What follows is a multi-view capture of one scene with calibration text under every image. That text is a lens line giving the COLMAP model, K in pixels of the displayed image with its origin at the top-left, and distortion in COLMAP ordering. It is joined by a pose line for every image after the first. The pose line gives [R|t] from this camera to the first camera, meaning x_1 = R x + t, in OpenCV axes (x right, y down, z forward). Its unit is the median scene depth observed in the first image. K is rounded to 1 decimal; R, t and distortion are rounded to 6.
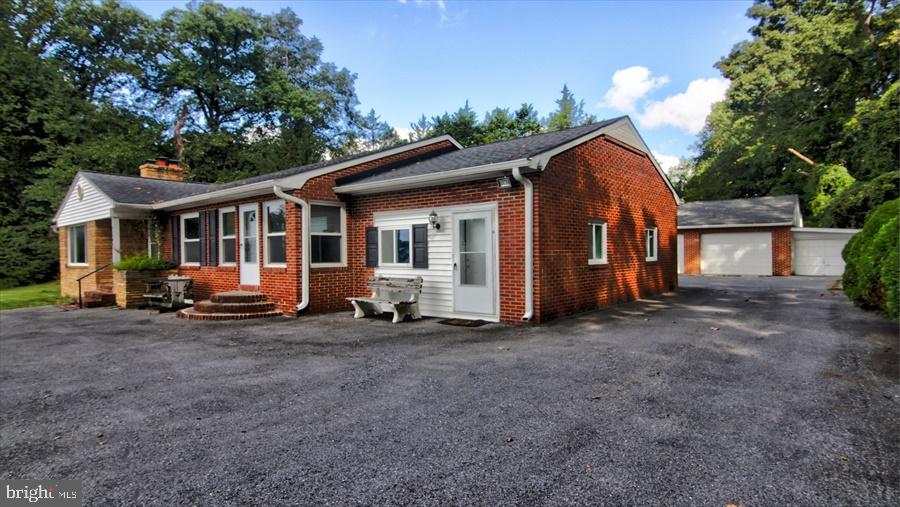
lens RADIAL K [[486.2, 0, 449.9], [0, 486.2, 248.0], [0, 0, 1]] dist [-0.011222, -0.004890]
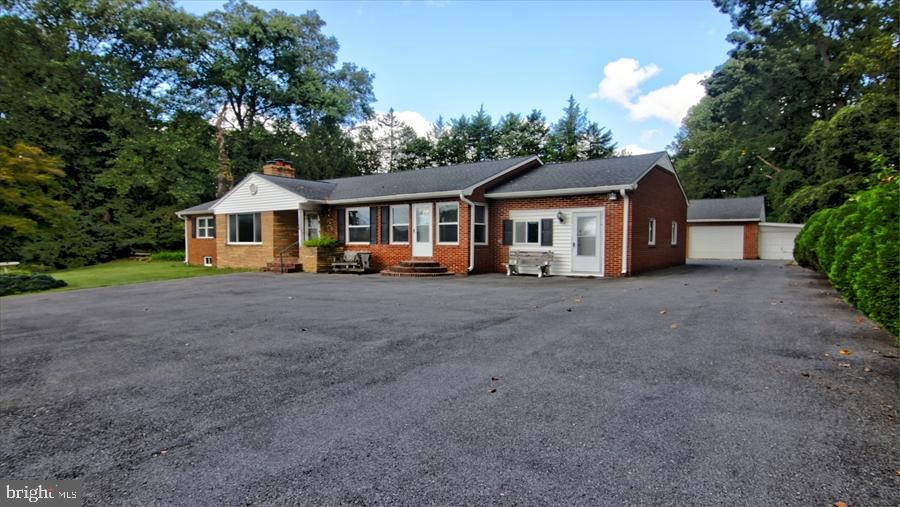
lens RADIAL K [[486.2, 0, 448.9], [0, 486.2, 258.6], [0, 0, 1]] dist [-0.011222, -0.004890]
pose [[0.998193, 0.010186, 0.059228, -0.151432], [-0.012893, 0.998881, 0.045507, 0.004565], [-0.058698, -0.046189, 0.997207, -0.190680]]
